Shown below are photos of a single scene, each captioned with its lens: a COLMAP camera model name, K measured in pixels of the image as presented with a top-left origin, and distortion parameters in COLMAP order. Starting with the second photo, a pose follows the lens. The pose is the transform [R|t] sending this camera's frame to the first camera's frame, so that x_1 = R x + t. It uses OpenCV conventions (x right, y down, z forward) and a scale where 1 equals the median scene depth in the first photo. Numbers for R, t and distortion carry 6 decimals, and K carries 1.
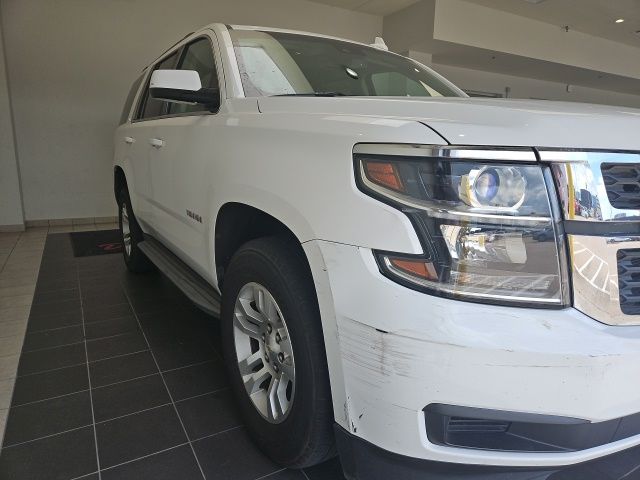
lens RADIAL K [[437.7, 0, 323.6], [0, 437.7, 239.6], [0, 0, 1]] dist [0.050039, -0.040902]
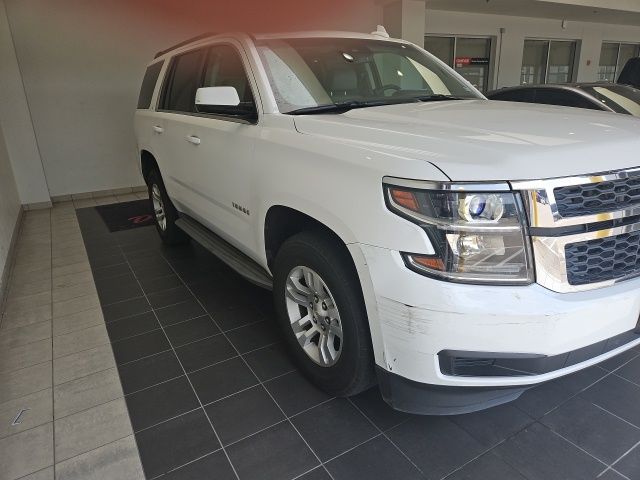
lens RADIAL K [[437.7, 0, 317.7], [0, 437.7, 236.5], [0, 0, 1]] dist [0.050039, -0.040902]
pose [[0.998230, -0.058502, -0.010700, -0.107782], [0.059351, 0.991412, 0.116534, -0.159590], [0.003791, -0.116963, 0.993129, -0.339546]]
